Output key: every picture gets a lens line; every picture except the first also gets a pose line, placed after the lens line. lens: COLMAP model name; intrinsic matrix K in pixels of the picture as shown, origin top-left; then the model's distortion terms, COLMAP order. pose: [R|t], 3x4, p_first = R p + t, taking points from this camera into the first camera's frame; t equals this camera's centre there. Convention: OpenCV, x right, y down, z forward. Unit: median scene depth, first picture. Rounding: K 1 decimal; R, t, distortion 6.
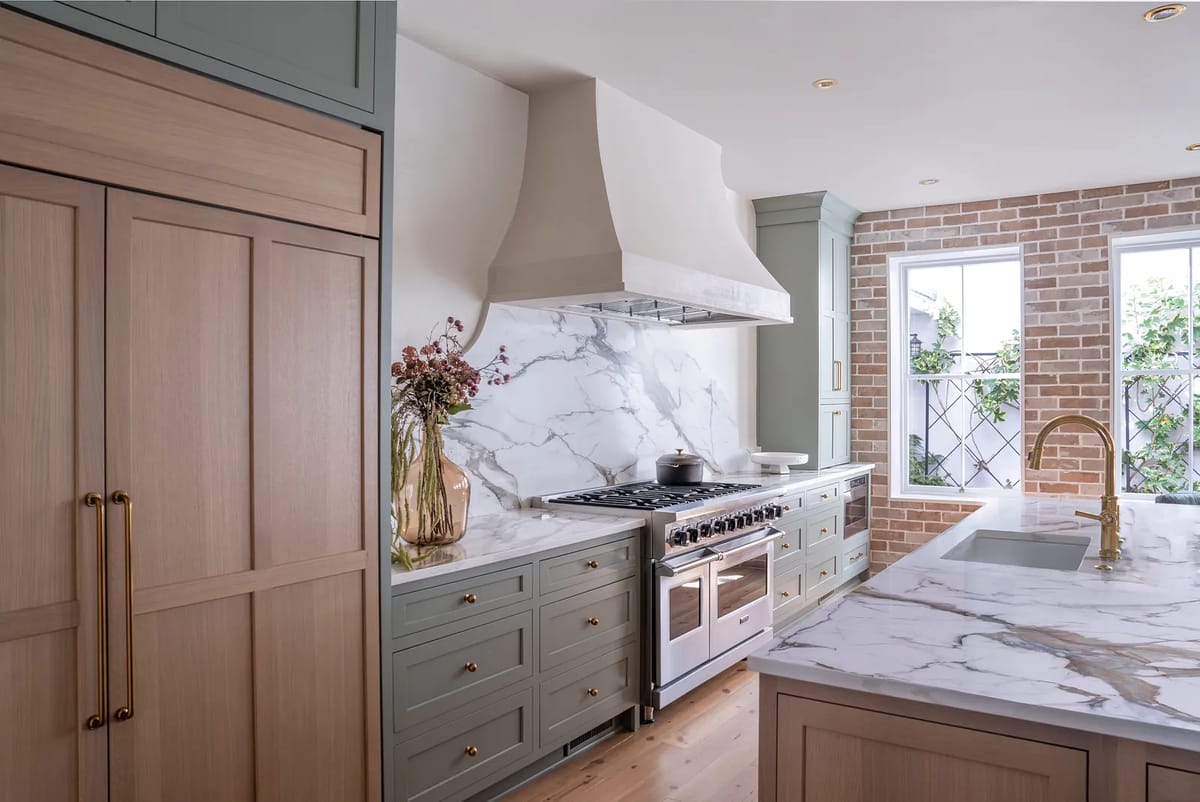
lens RADIAL K [[841.7, 0, 631.5], [0, 841.7, 398.0], [0, 0, 1]] dist [-0.036977, 0.025801]
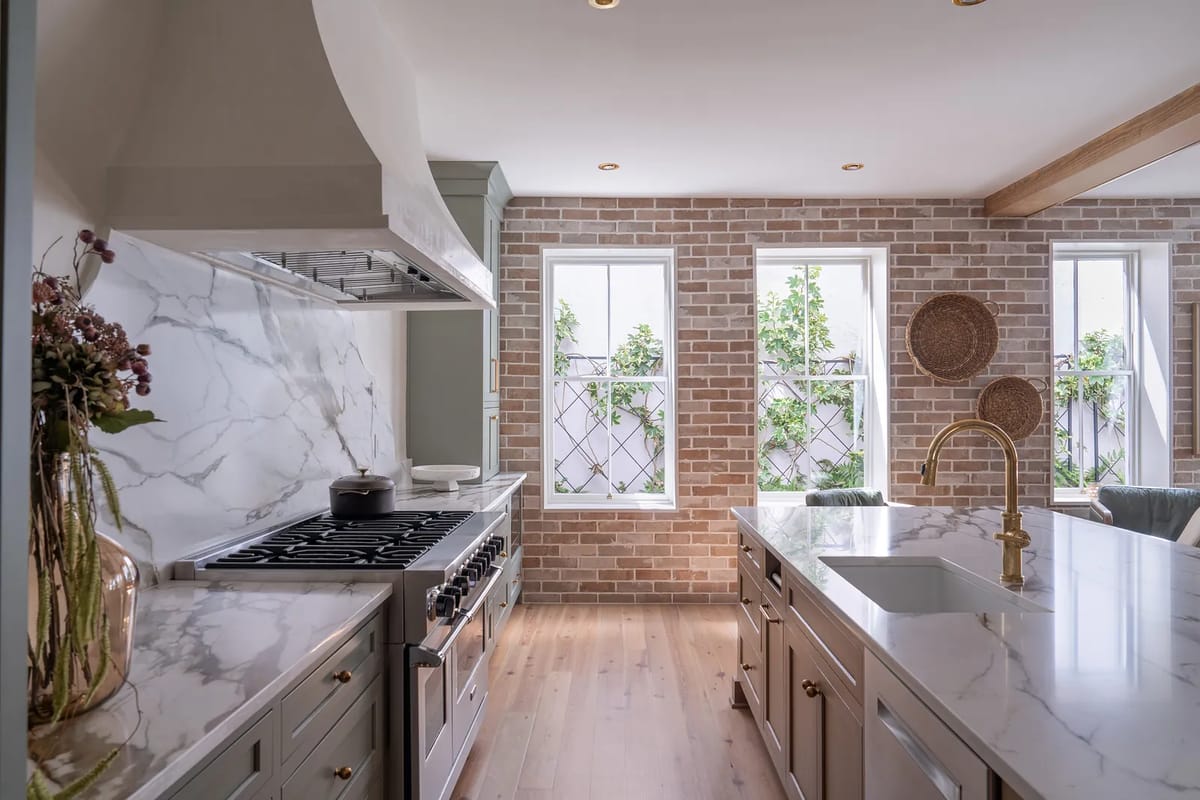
lens RADIAL K [[804.8, 0, 603.0], [0, 804.8, 400.5], [0, 0, 1]] dist [-0.020287, 0.001208]
pose [[0.856537, 0.003261, 0.516075, -0.117276], [-0.002650, 0.999995, -0.001920, 0.001161], [-0.516078, 0.000277, 0.856541, 0.269124]]
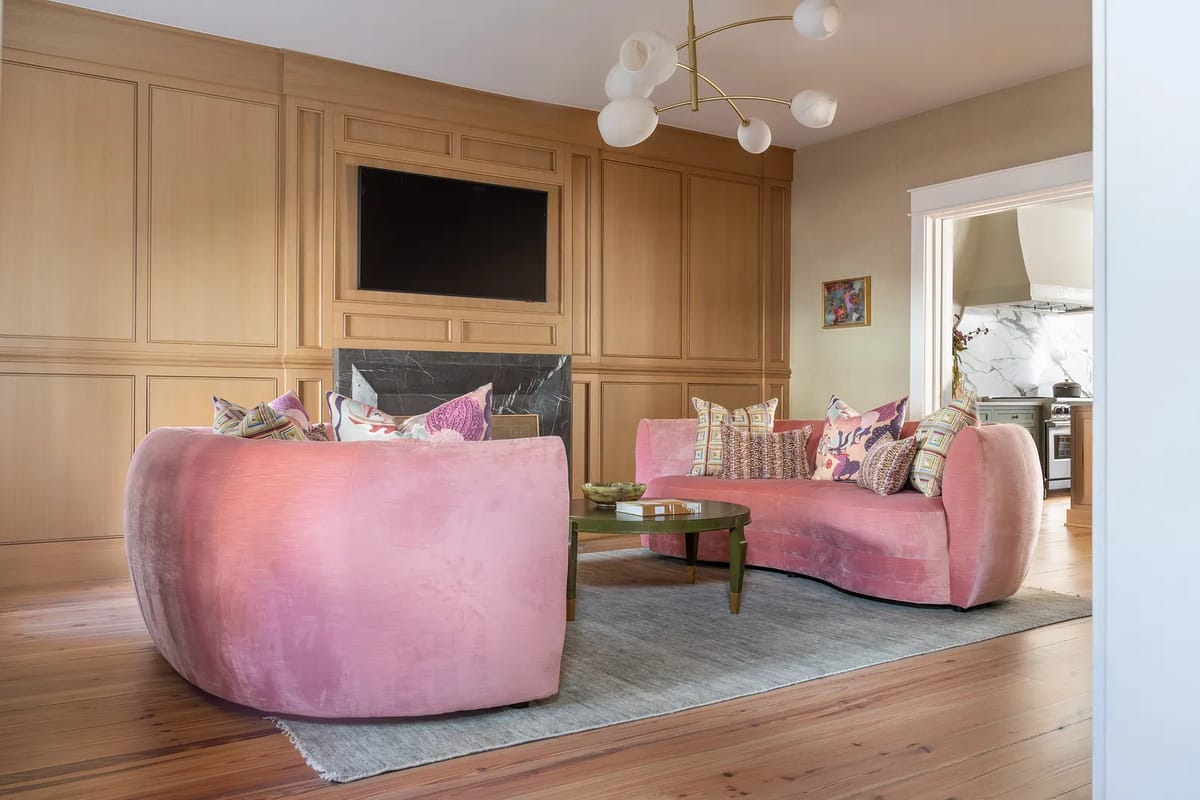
lens RADIAL K [[935.6, 0, 593.9], [0, 935.6, 394.3], [0, 0, 1]] dist [-0.017824, 0.003190]
pose [[0.901904, 0.003463, -0.431922, 0.008979], [-0.004519, 0.999989, -0.001419, 0.092373], [0.431912, 0.003232, 0.901910, -1.198190]]
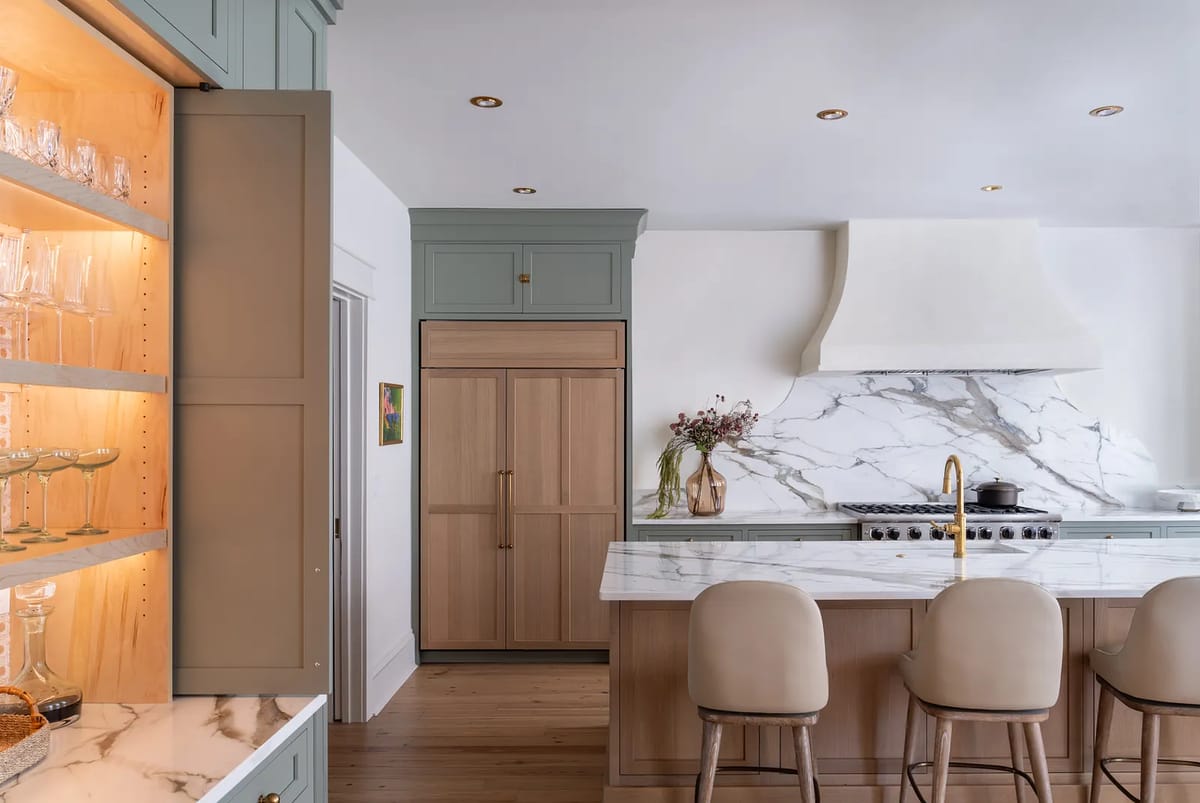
lens RADIAL K [[935.6, 0, 628.2], [0, 935.6, 420.6], [0, 0, 1]] dist [-0.017824, 0.003190]
pose [[0.526315, -0.005448, -0.850272, 0.856340], [0.005957, 0.999979, -0.002720, -0.020464], [0.850269, -0.003633, 0.526336, -0.150386]]
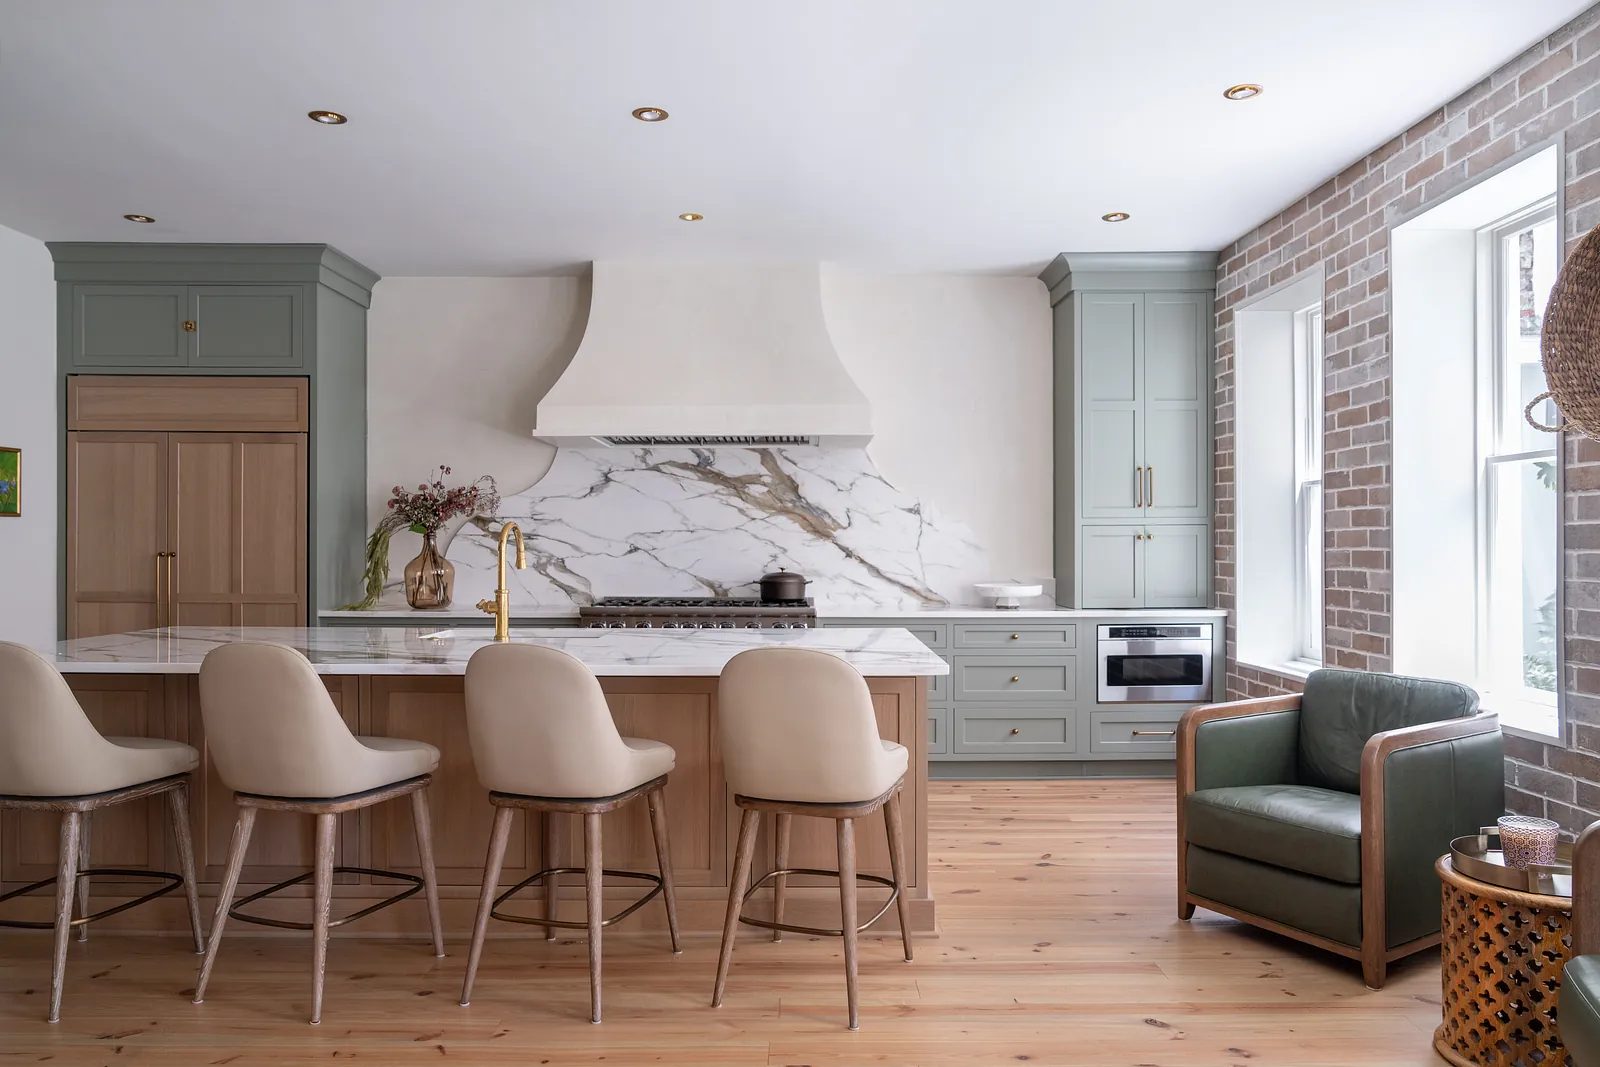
lens RADIAL K [[1122.2, 0, 813.3], [0, 1122.2, 542.8], [0, 0, 1]] dist [-0.036977, 0.025801]
pose [[0.531231, 0.002148, -0.847224, 1.144439], [0.000230, 0.999996, 0.002679, 0.024751], [0.847227, -0.001618, 0.531229, 0.285955]]
